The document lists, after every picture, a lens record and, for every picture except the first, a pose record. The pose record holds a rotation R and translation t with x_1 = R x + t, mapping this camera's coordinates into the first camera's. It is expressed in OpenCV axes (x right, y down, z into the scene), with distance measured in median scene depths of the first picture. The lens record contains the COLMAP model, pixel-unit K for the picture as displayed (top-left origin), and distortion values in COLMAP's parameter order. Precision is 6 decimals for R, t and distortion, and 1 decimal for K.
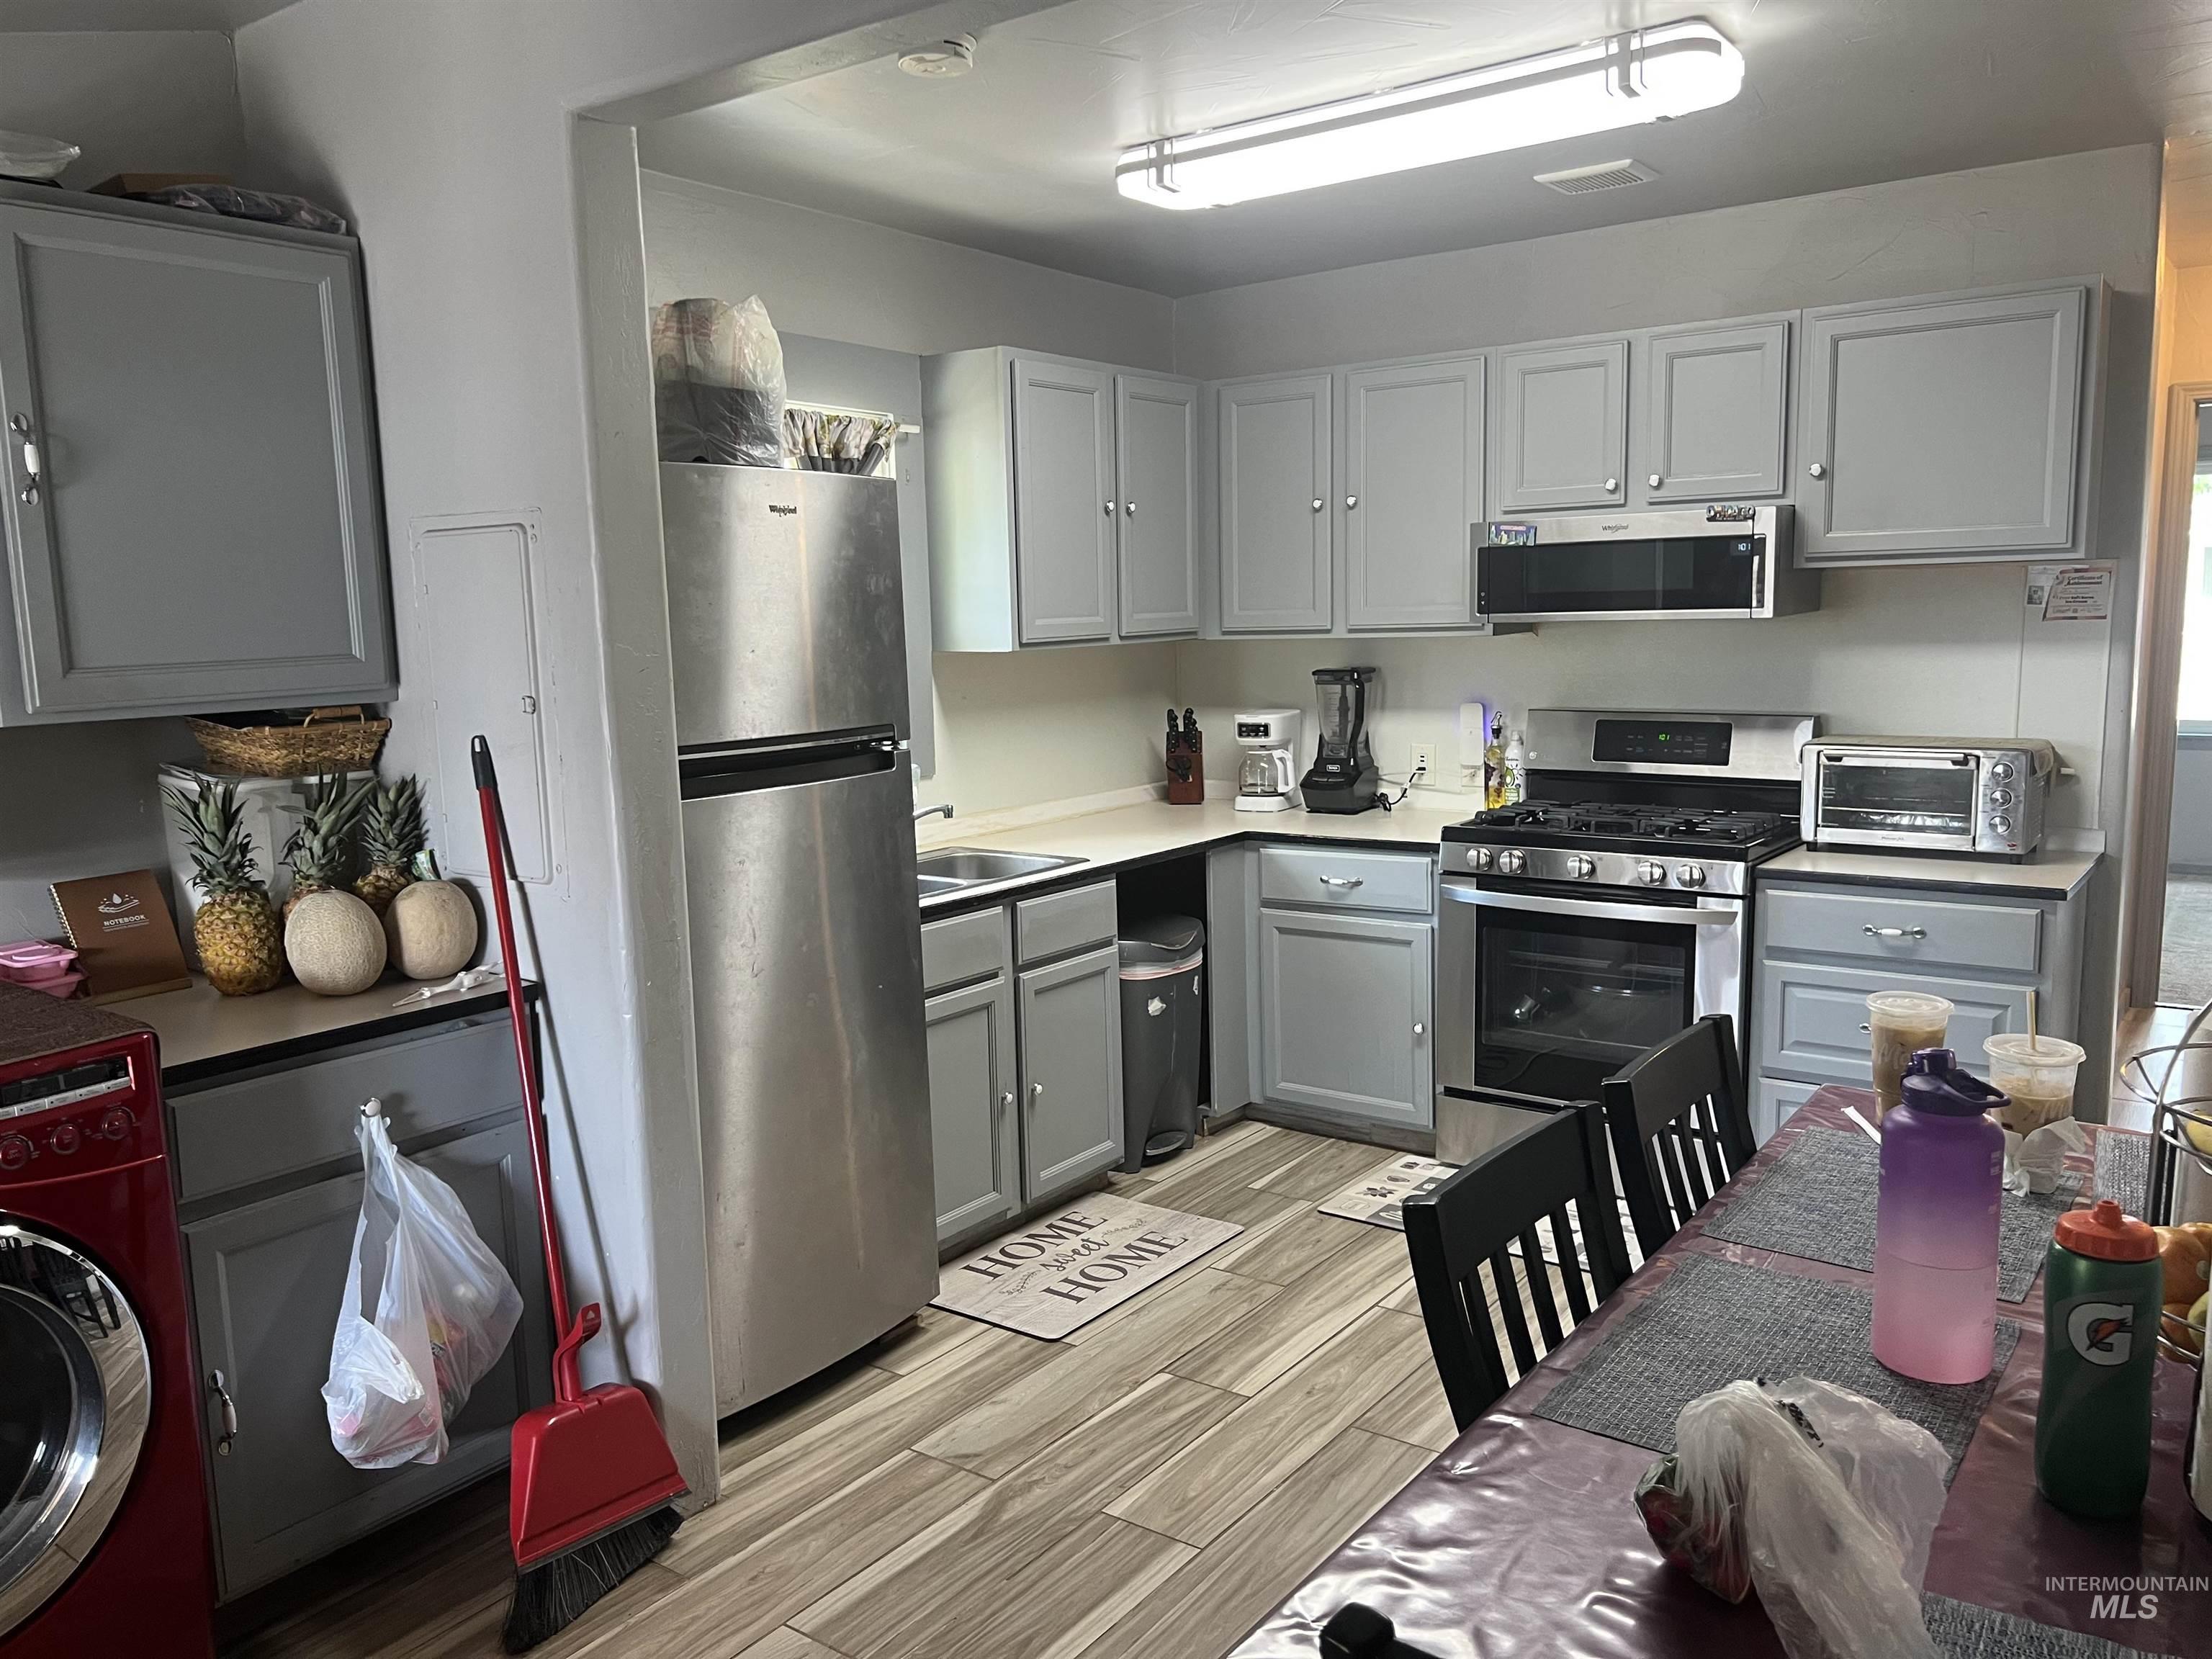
lens RADIAL K [[1686.1, 0, 1105.3], [0, 1686.1, 830.6], [0, 0, 1]] dist [0.060229, -0.057545]
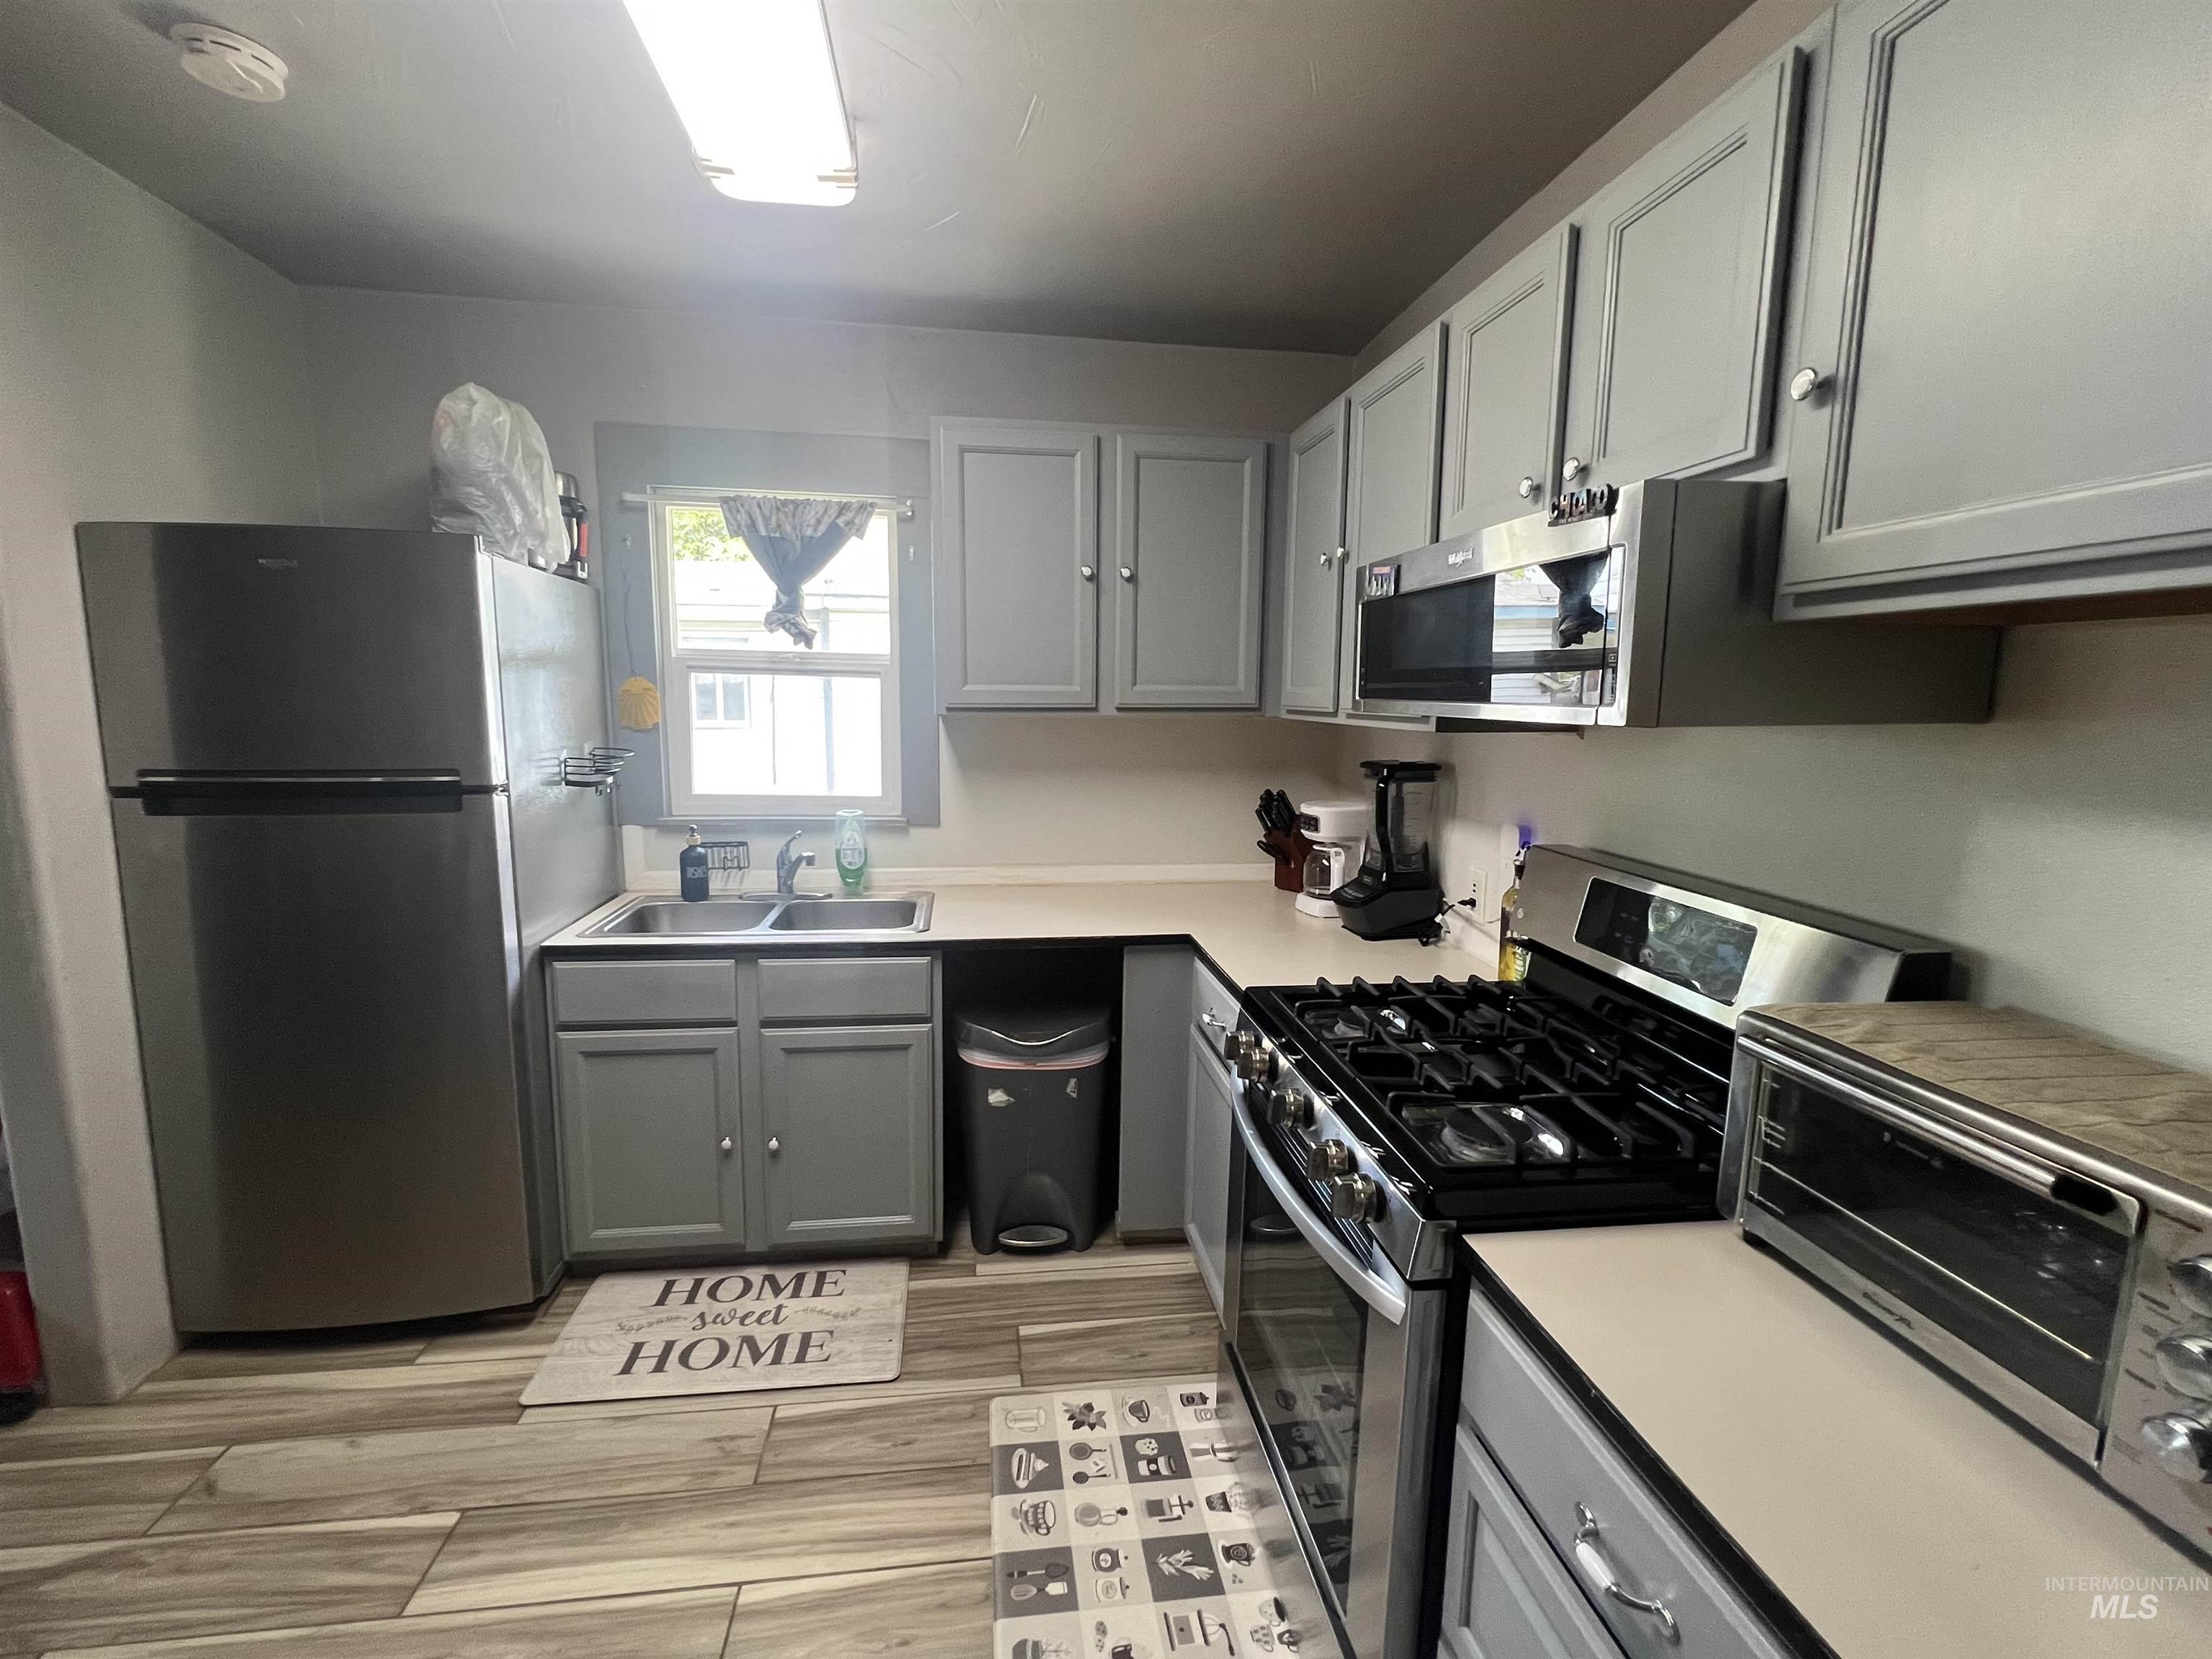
lens RADIAL K [[984.5, 0, 1098.0], [0, 984.5, 830.8], [0, 0, 1]] dist [-0.000829, 0.001424]
pose [[0.683696, 0.134380, -0.717288, 0.490594], [-0.124543, 0.989966, 0.066754, -0.097144], [0.719061, 0.043694, 0.693572, 0.713970]]
